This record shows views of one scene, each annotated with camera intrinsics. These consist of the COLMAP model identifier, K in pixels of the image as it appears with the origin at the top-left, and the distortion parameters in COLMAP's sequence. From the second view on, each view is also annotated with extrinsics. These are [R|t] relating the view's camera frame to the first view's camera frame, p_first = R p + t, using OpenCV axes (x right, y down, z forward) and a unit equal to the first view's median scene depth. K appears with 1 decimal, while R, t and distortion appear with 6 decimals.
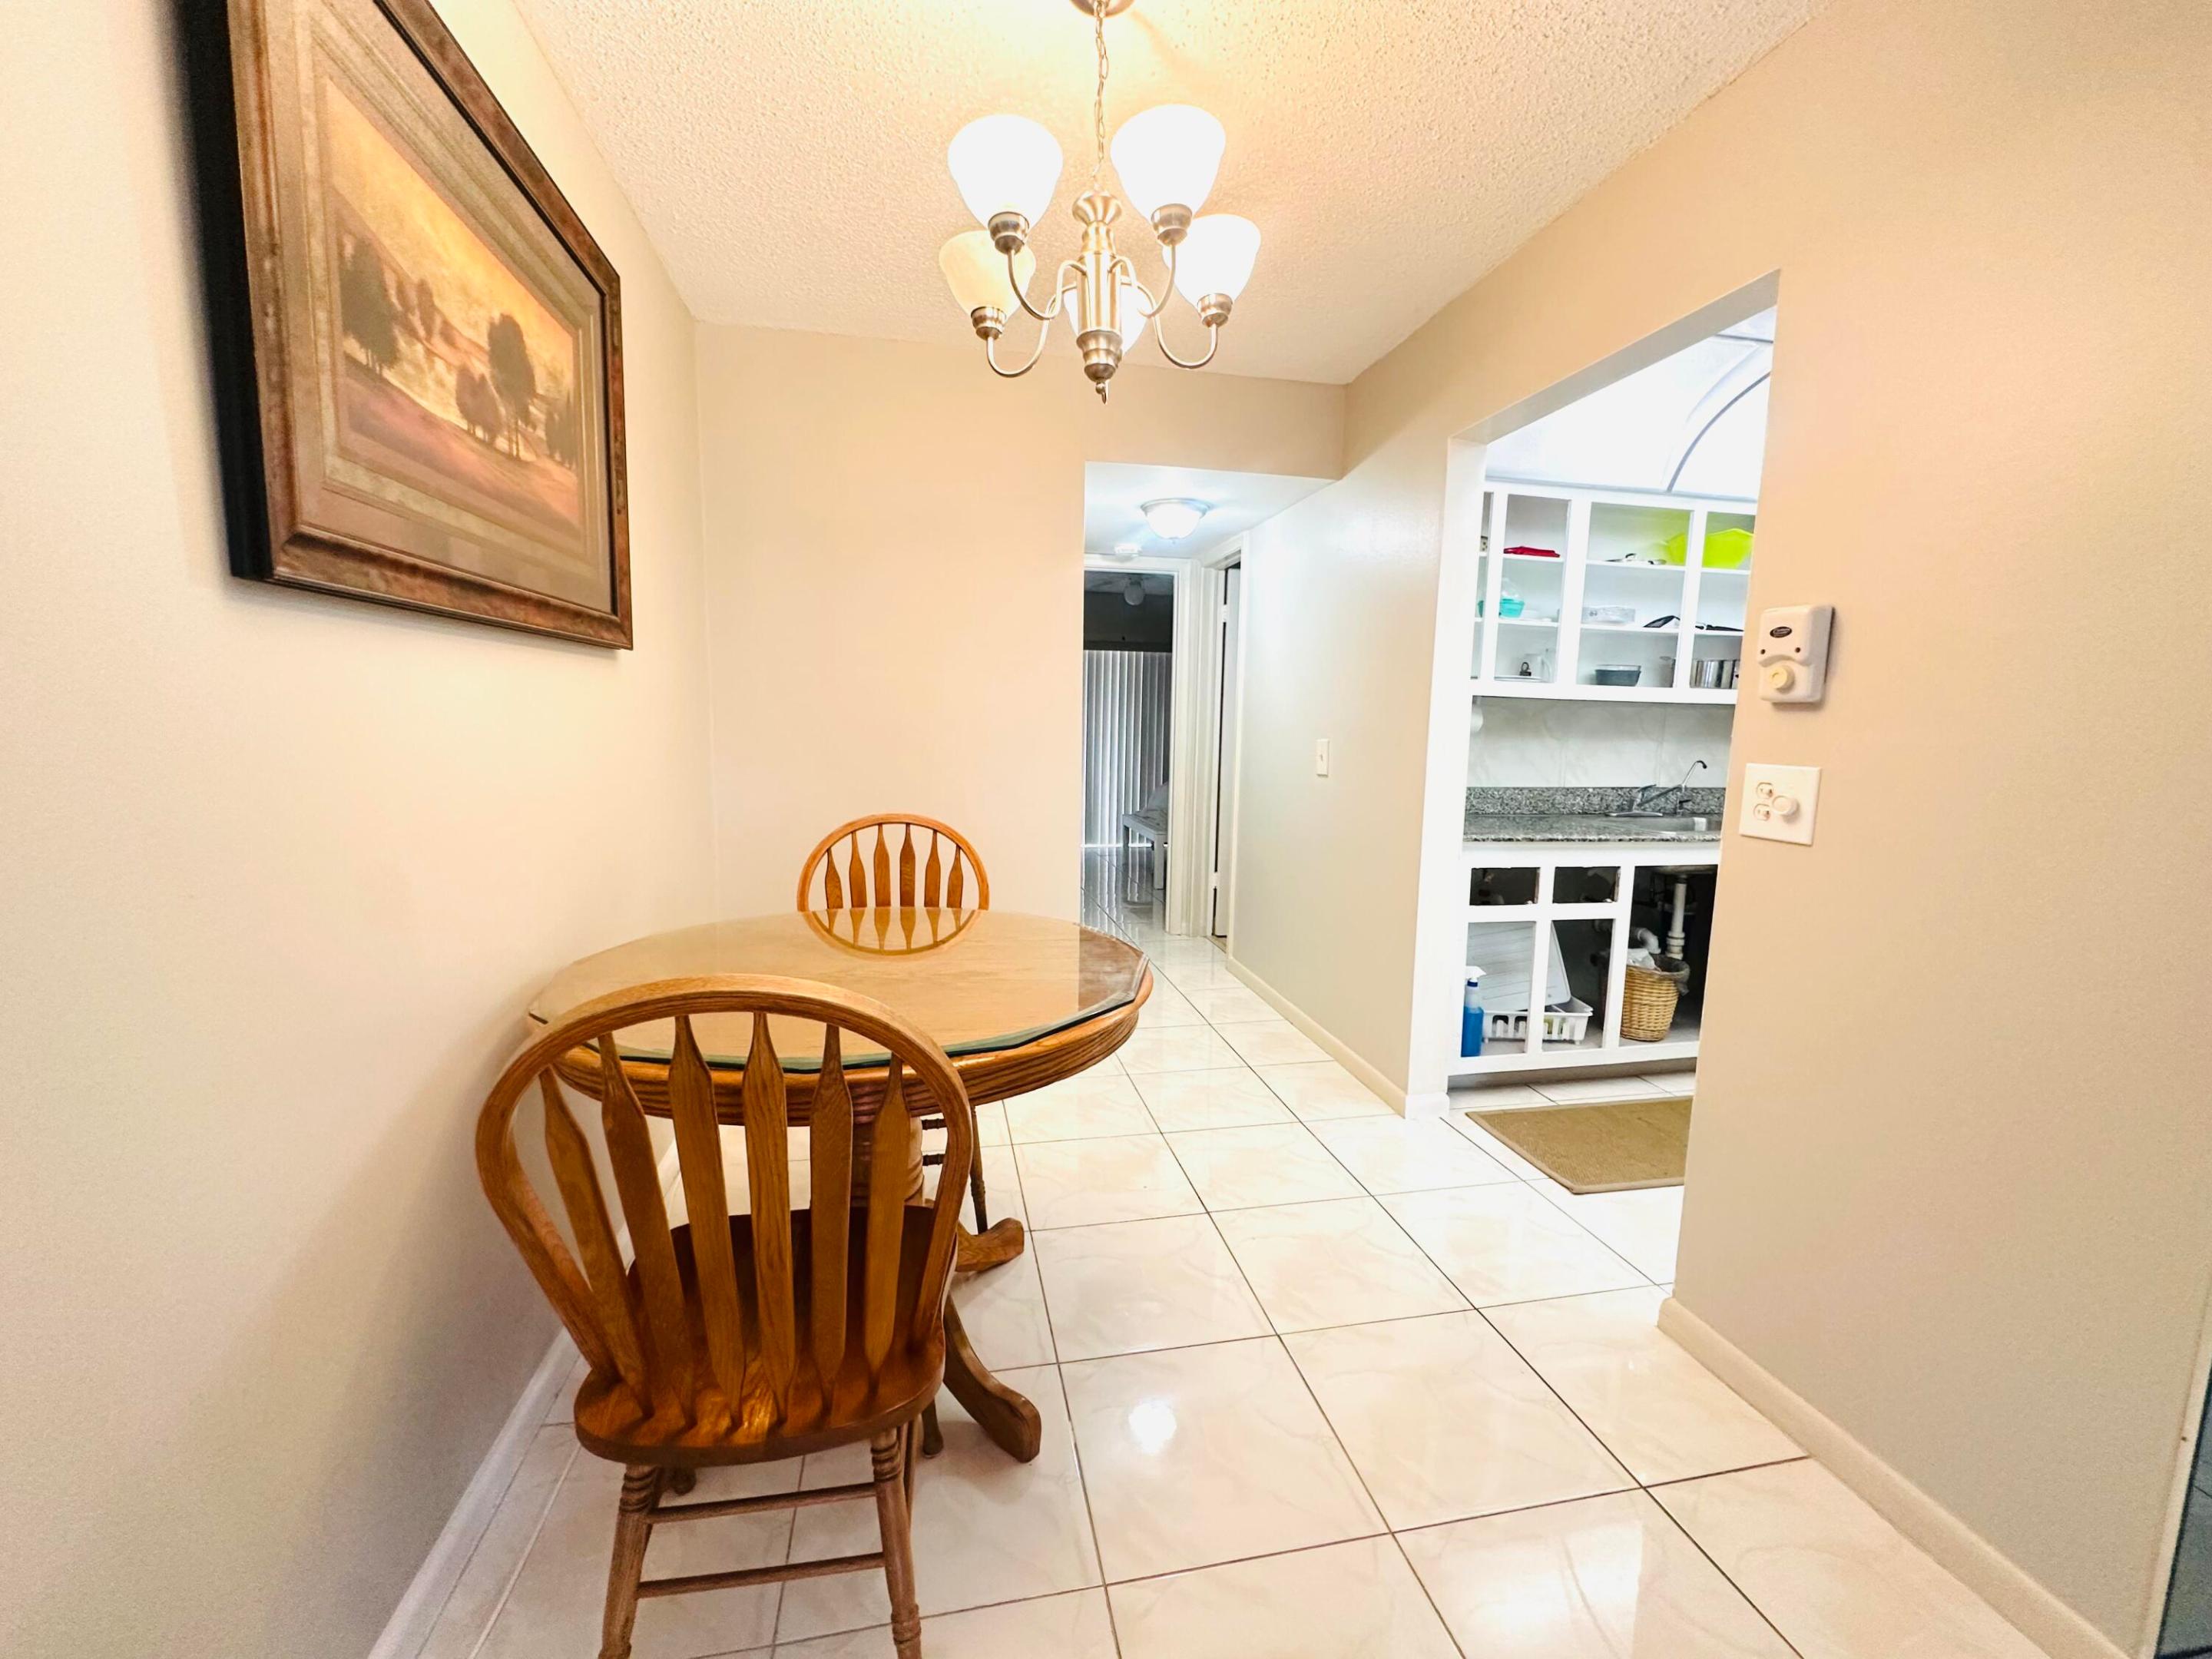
lens RADIAL K [[885.2, 0, 1106.2], [0, 885.2, 828.2], [0, 0, 1]] dist [0.000719, 0.000055]
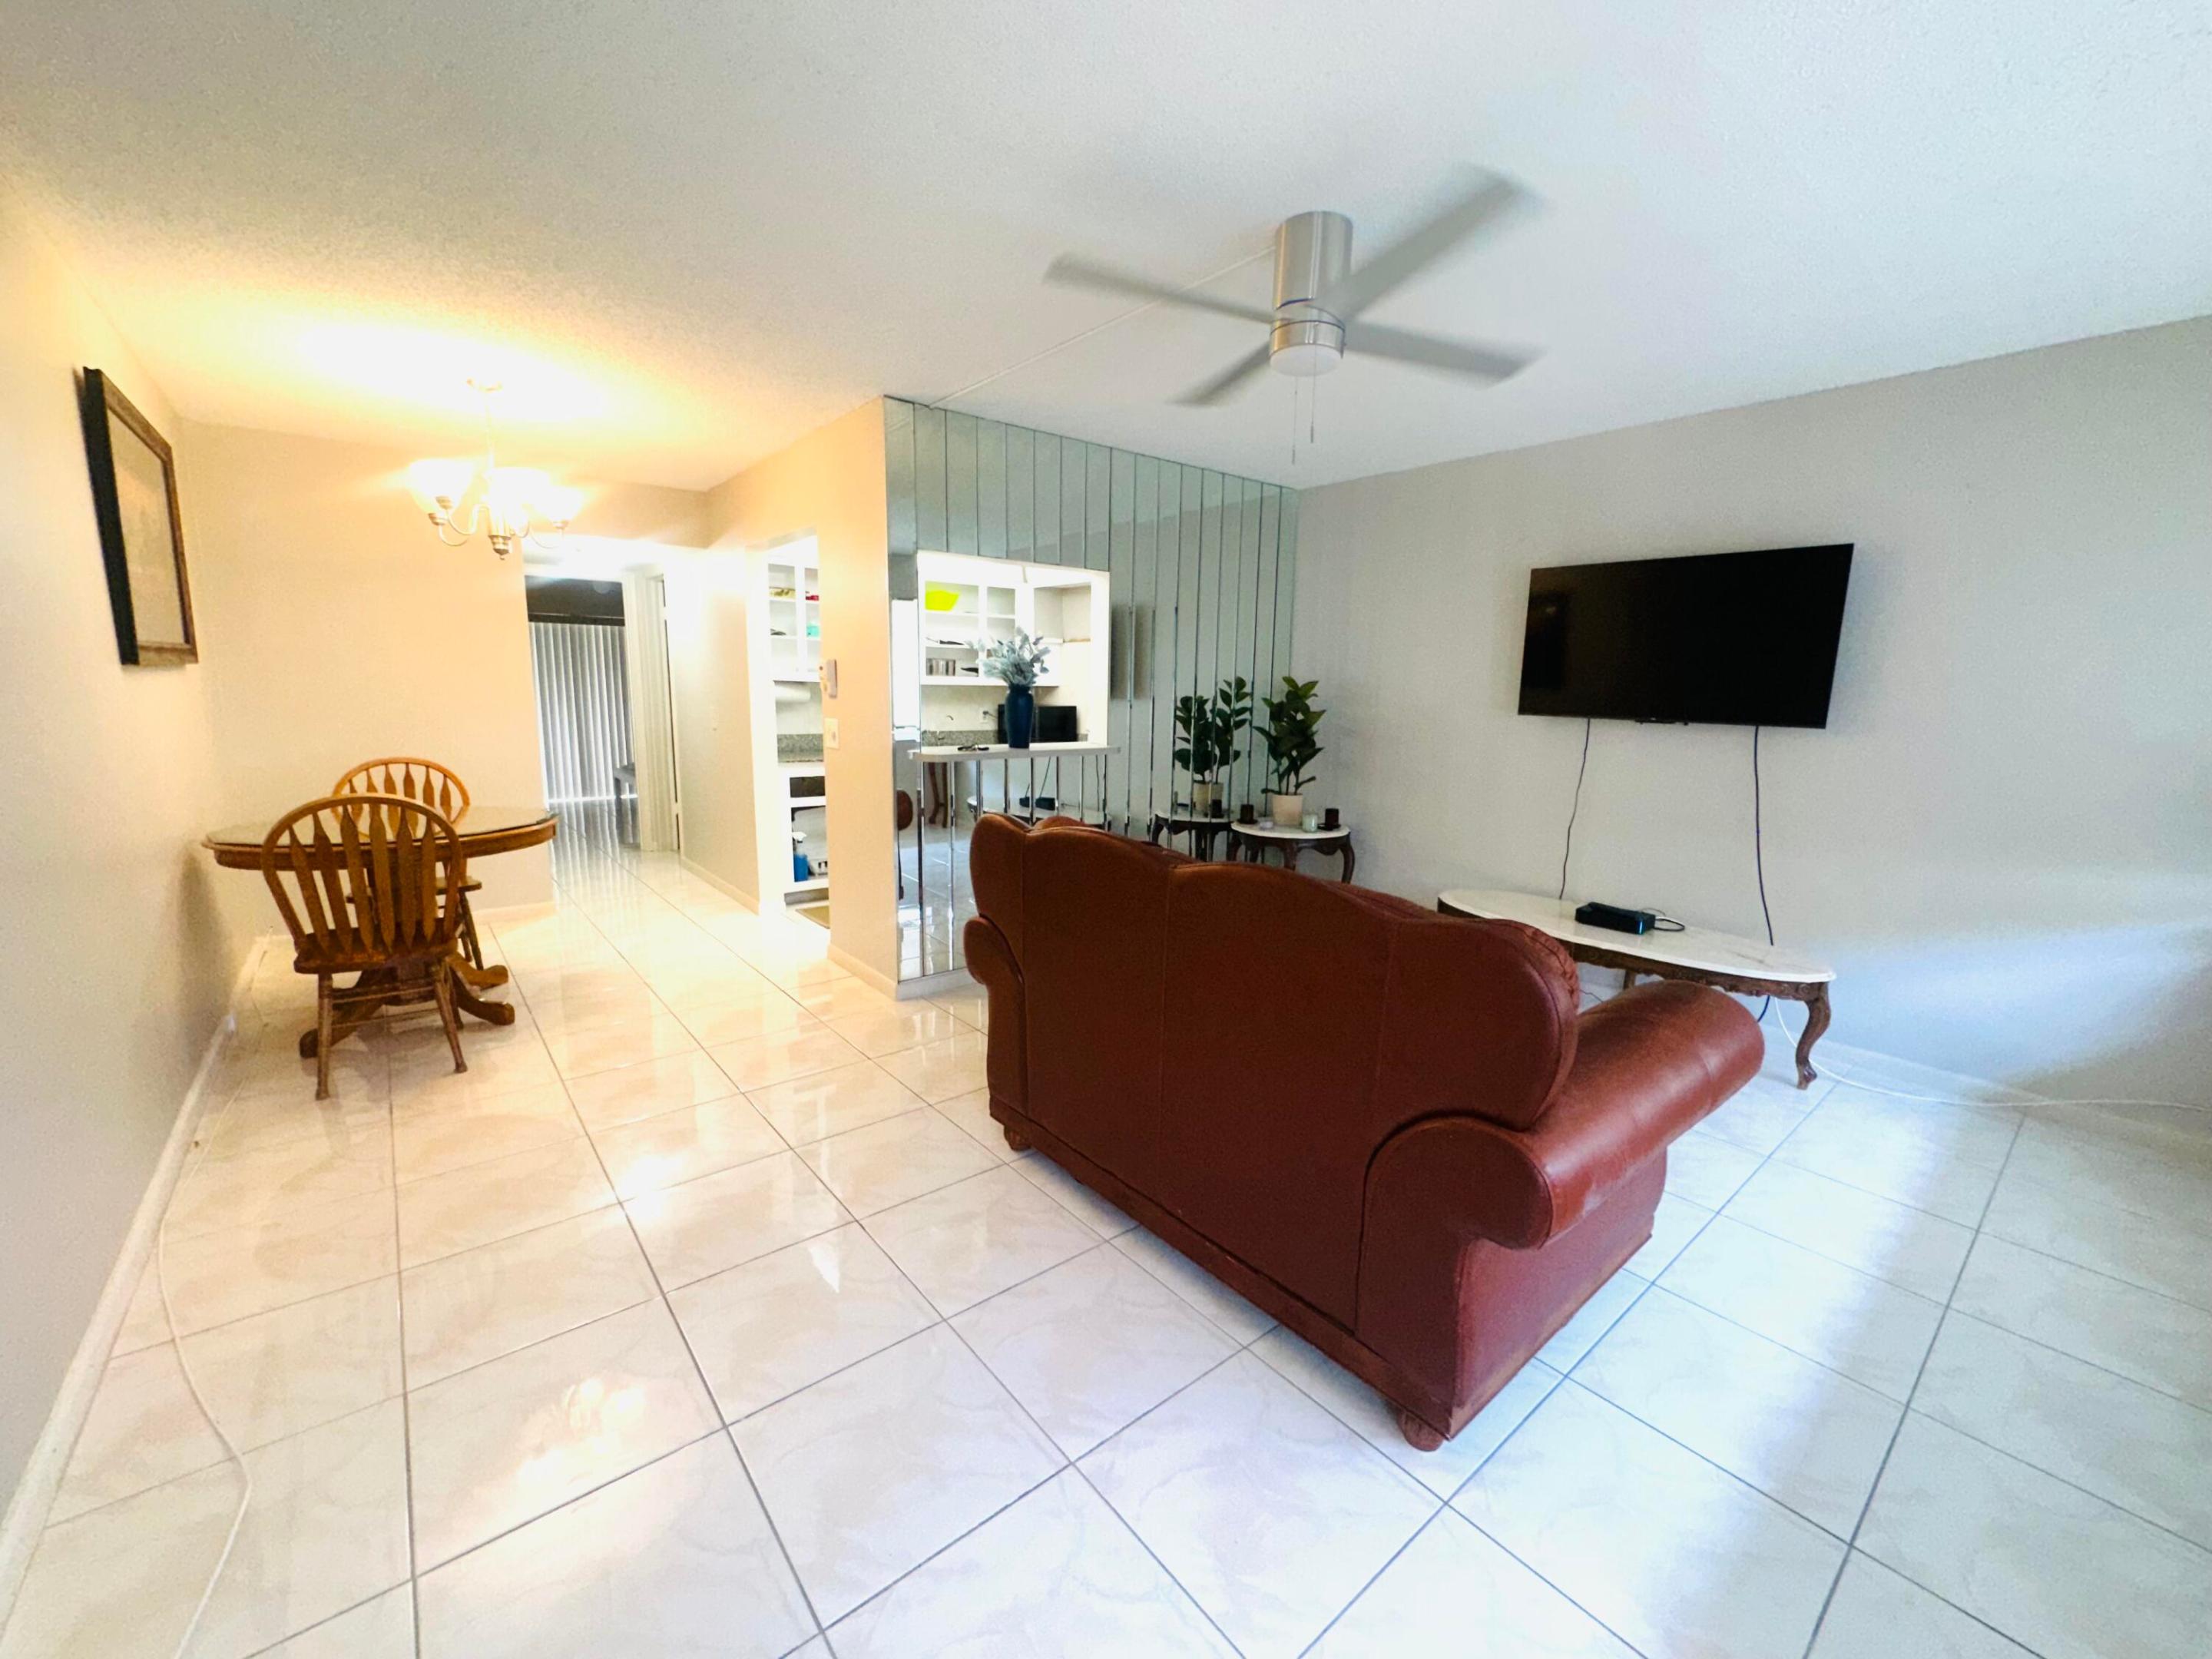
lens RADIAL K [[885.2, 0, 1101.8], [0, 885.2, 829.8], [0, 0, 1]] dist [0.000719, 0.000055]
pose [[0.884768, -0.078402, 0.459390, 0.162202], [0.055354, 0.996449, 0.063450, 0.087001], [-0.462733, -0.030710, 0.885965, -1.107854]]
